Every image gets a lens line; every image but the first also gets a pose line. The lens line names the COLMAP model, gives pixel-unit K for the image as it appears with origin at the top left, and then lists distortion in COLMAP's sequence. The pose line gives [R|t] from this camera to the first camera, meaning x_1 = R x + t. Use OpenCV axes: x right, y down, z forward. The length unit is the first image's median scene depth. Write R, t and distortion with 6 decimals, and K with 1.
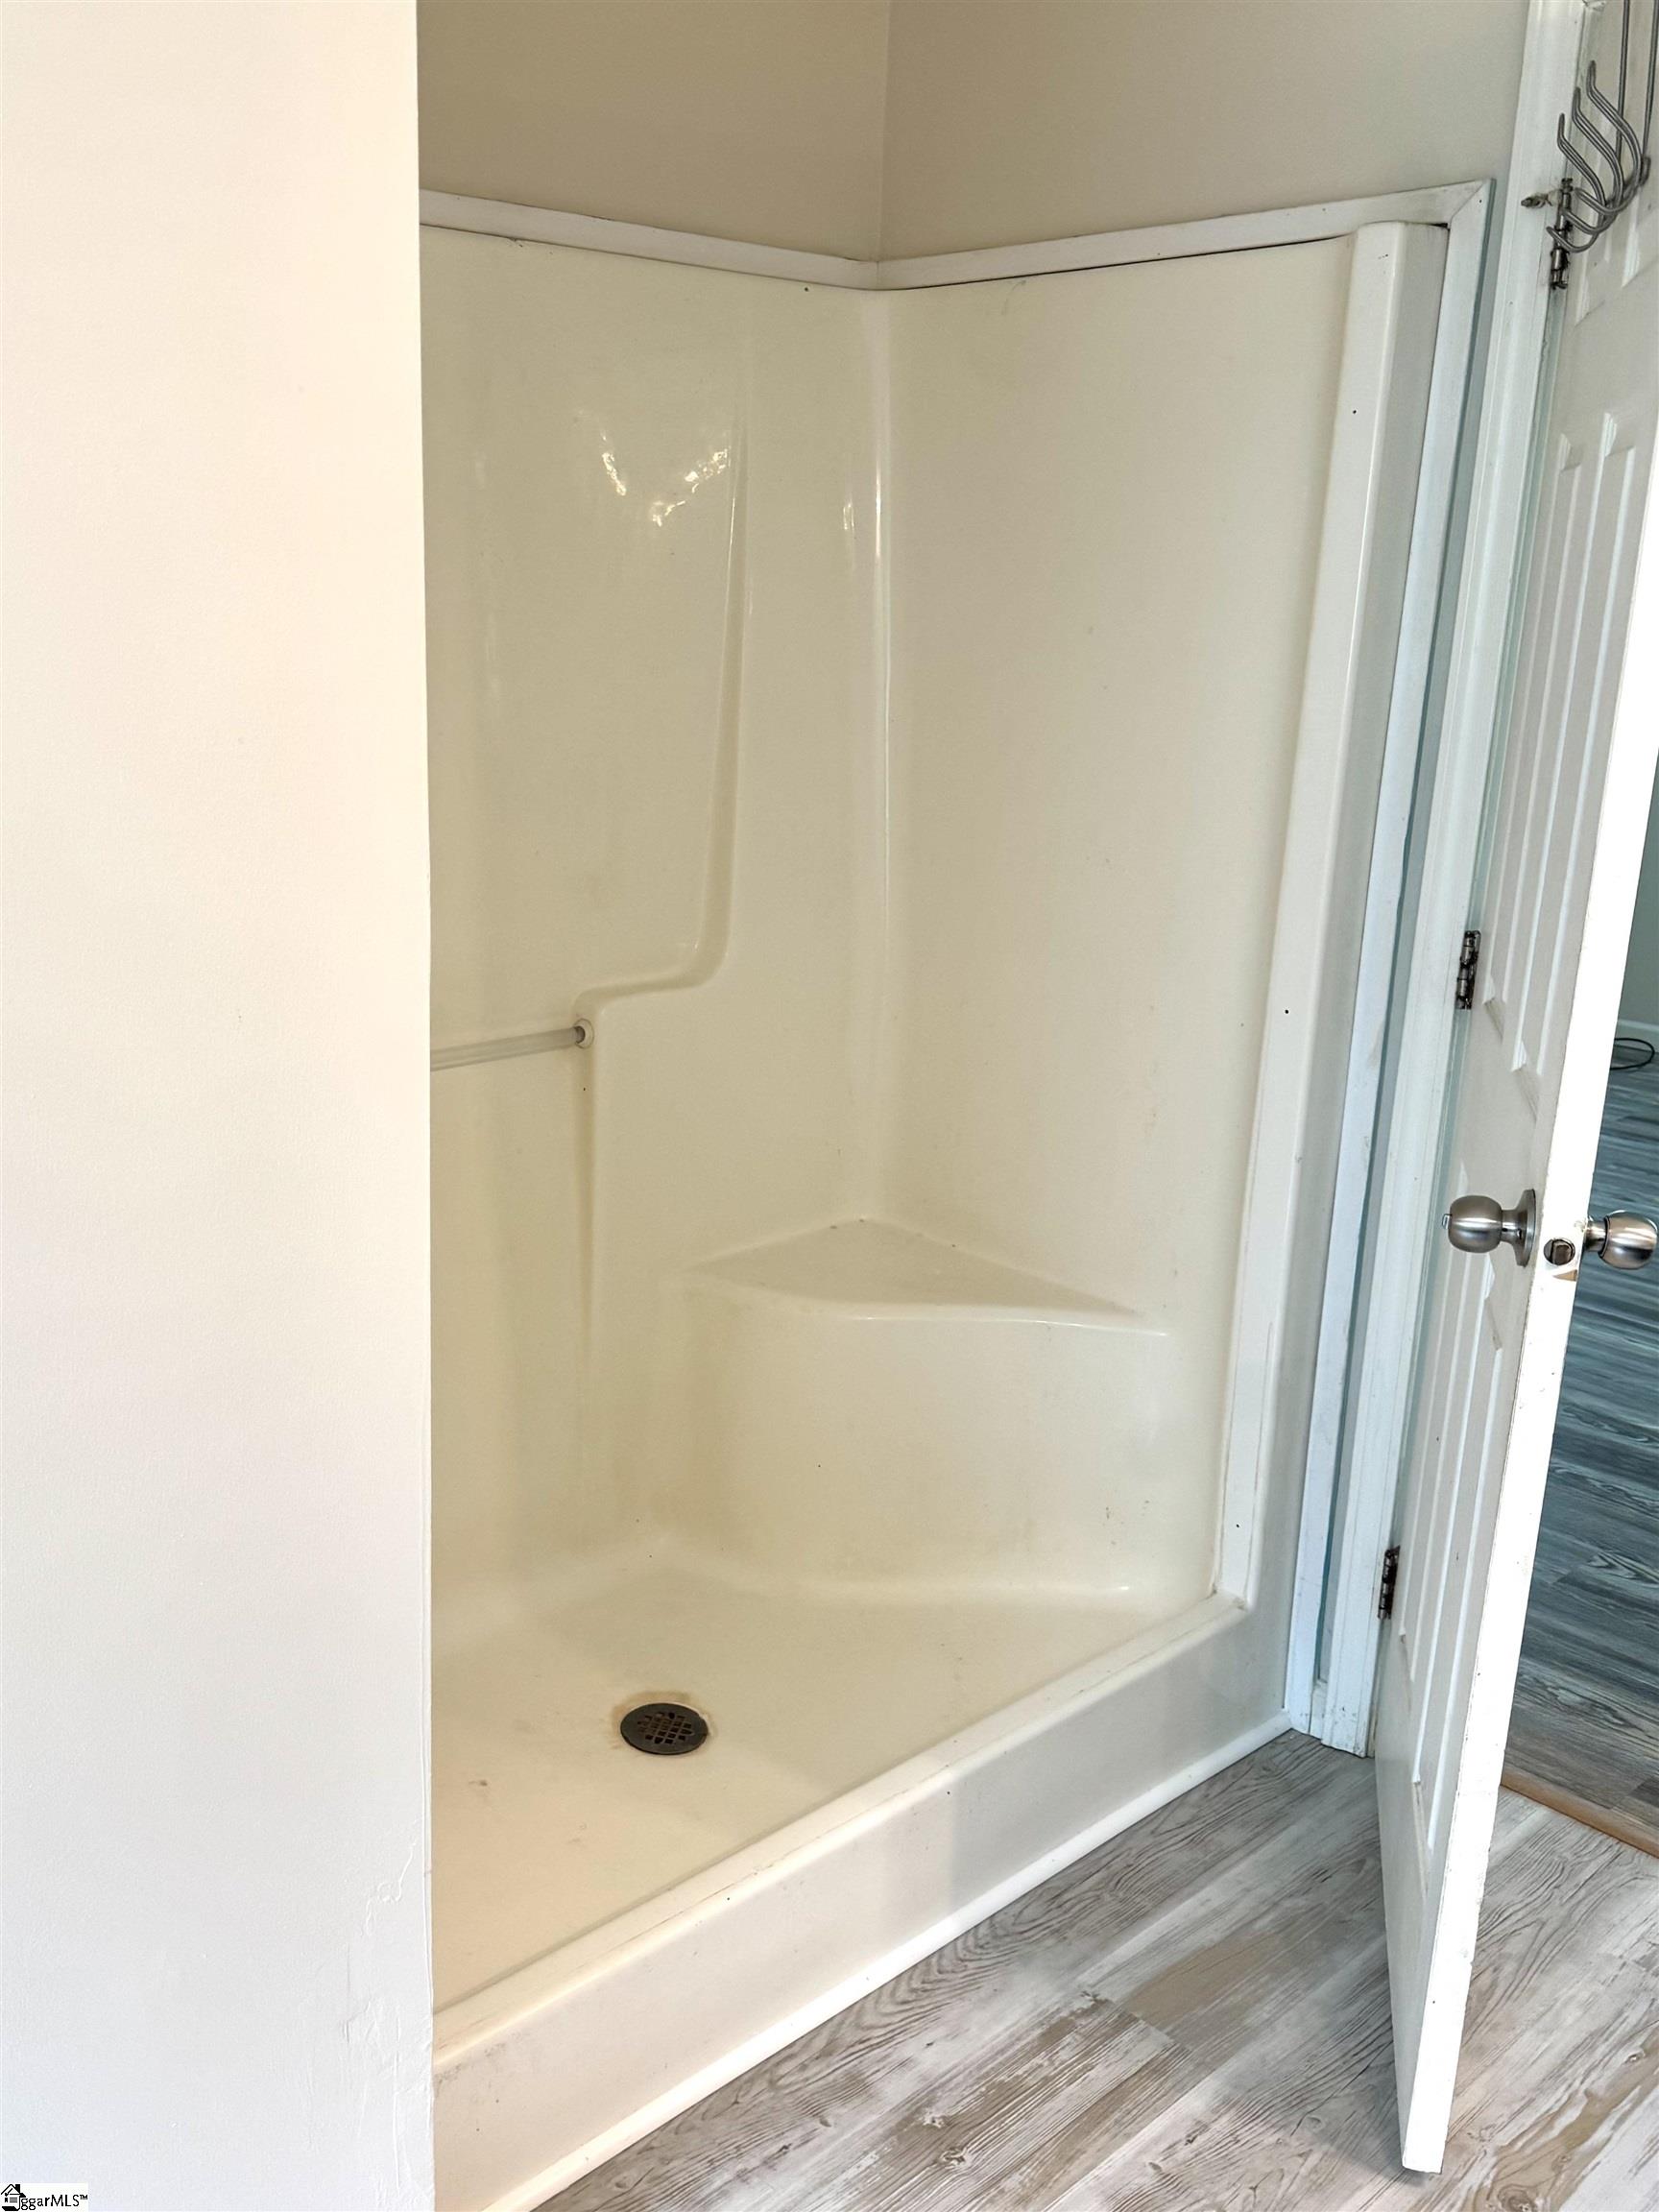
lens RADIAL K [[1930.8, 0, 729.6], [0, 1930.8, 1086.8], [0, 0, 1]] dist [0.043624, -0.055265]
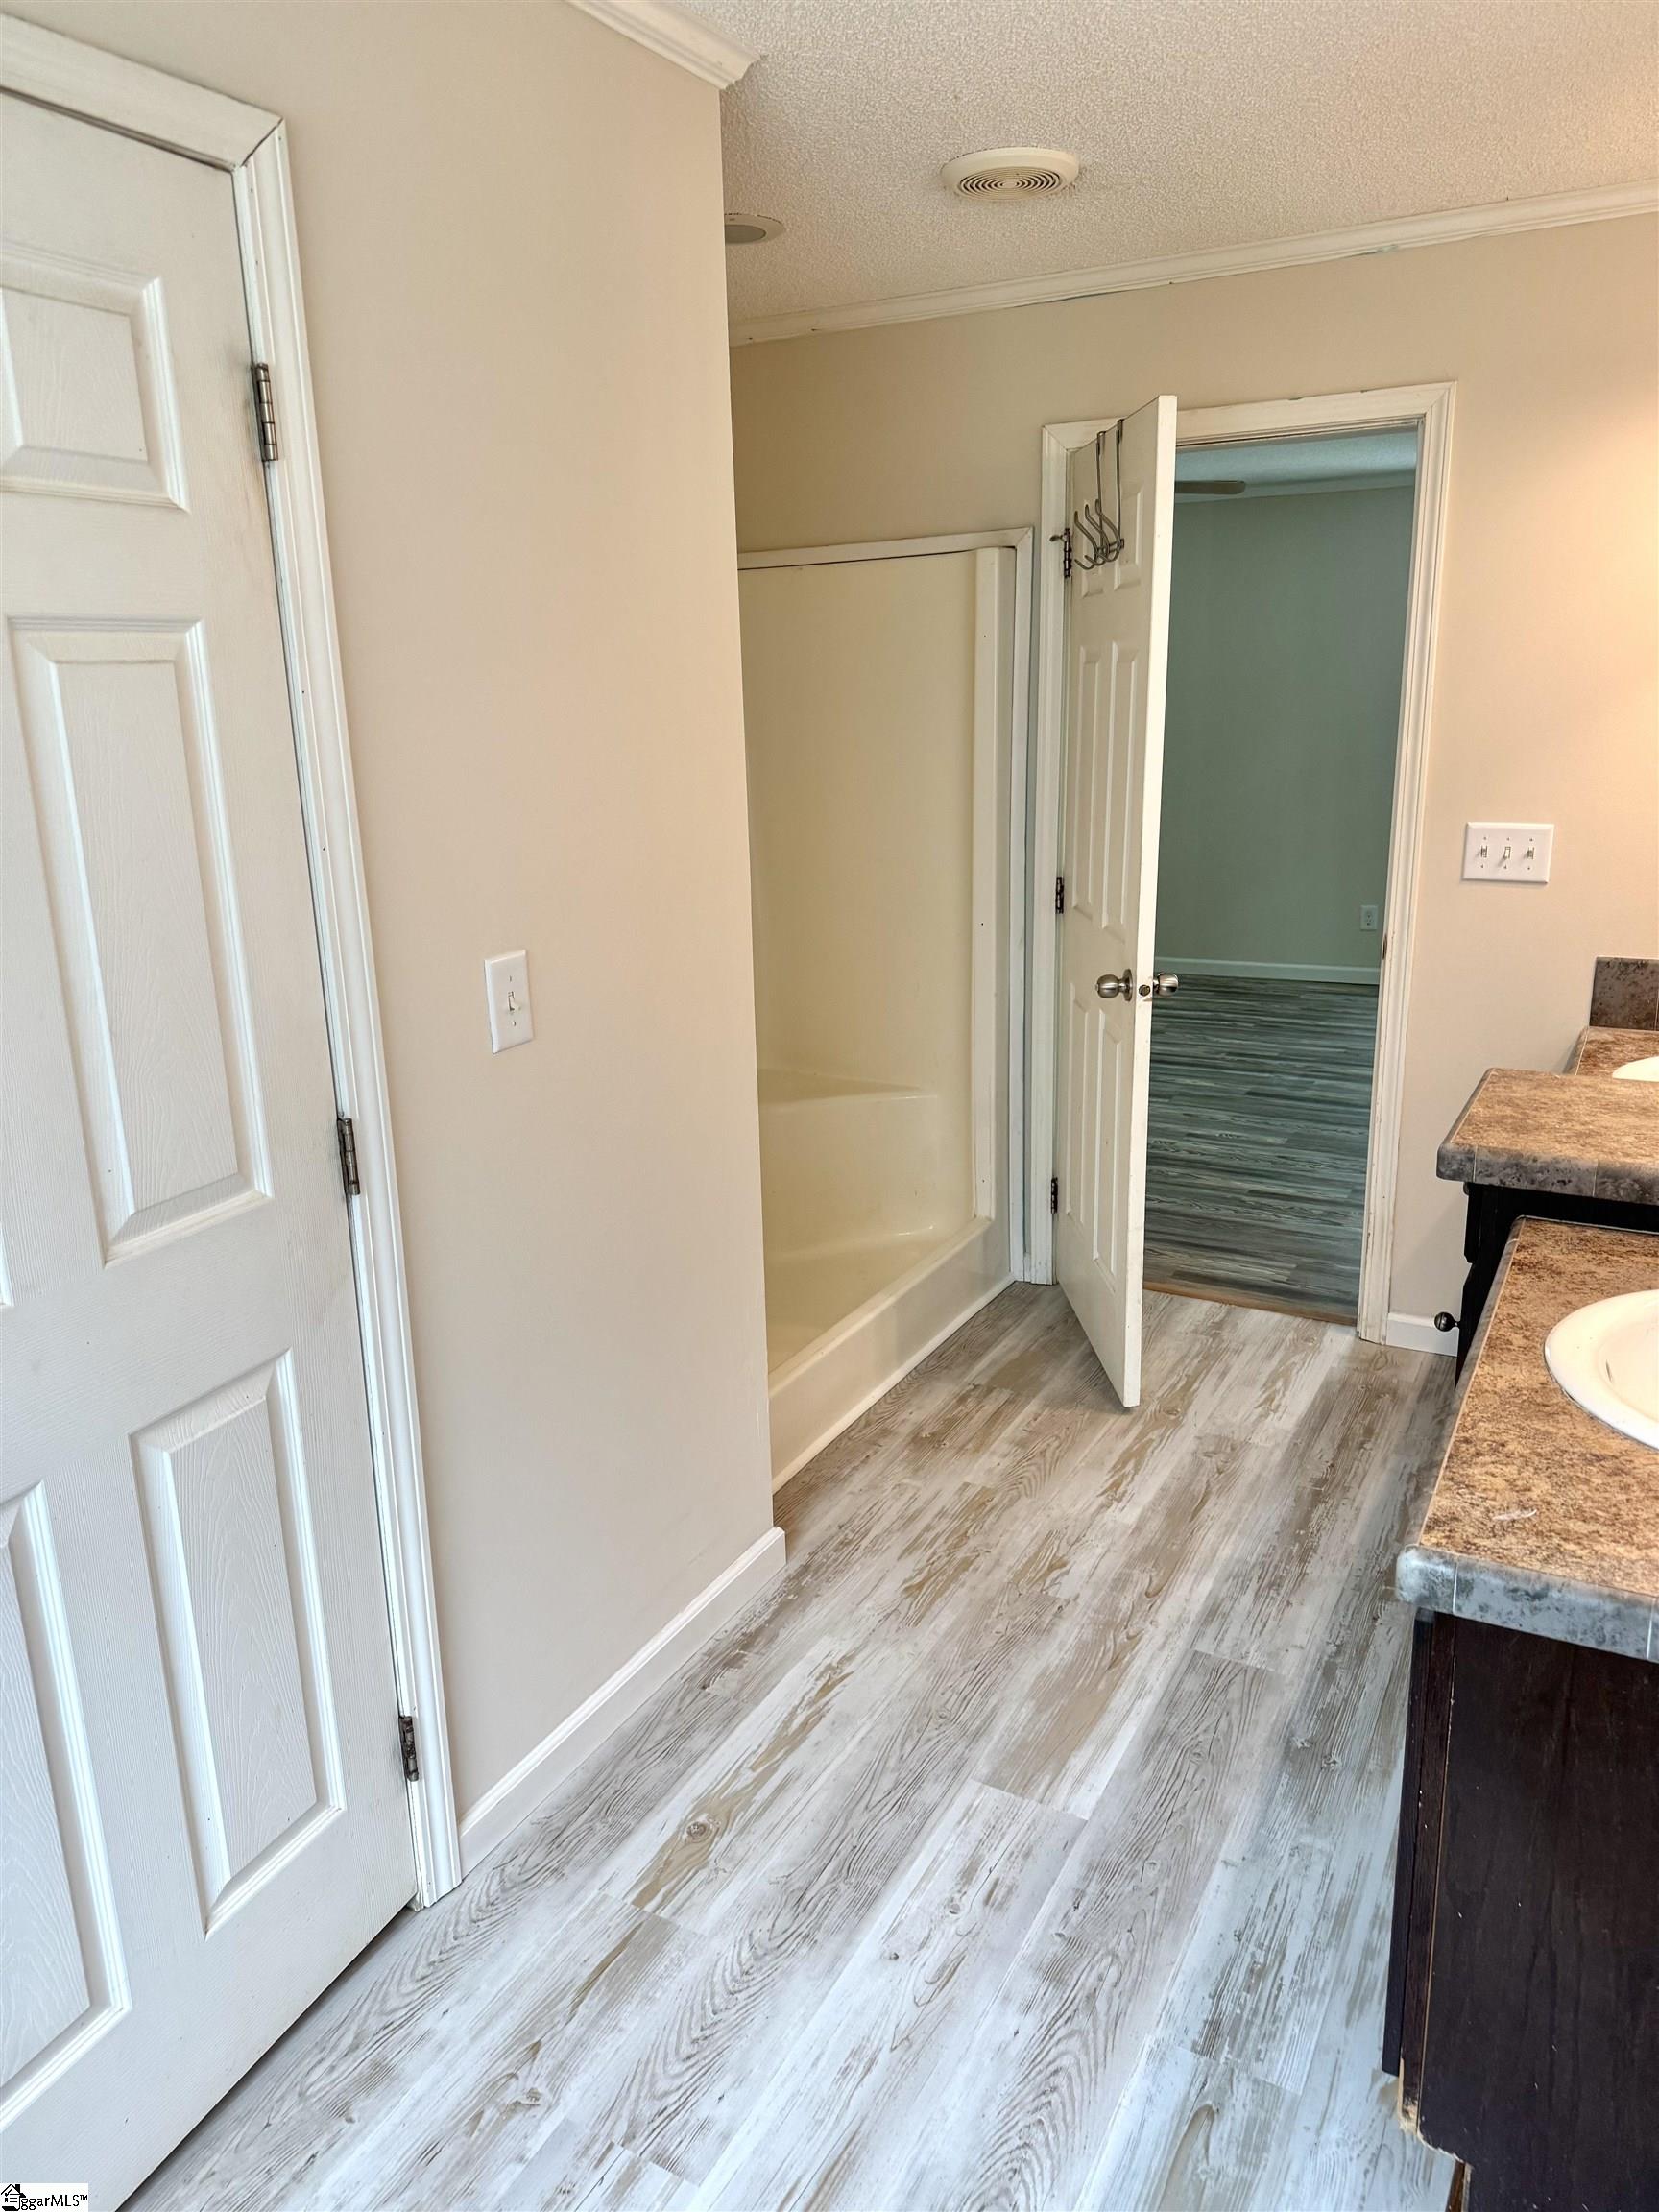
lens RADIAL K [[1539.9, 0, 784.0], [0, 1539.9, 1093.6], [0, 0, 1]] dist [0.059928, -0.075088]
pose [[0.946882, -0.127812, 0.295091, -0.471277], [0.130093, 0.991429, 0.011974, 0.106471], [-0.294092, 0.027051, 0.955394, -0.566180]]
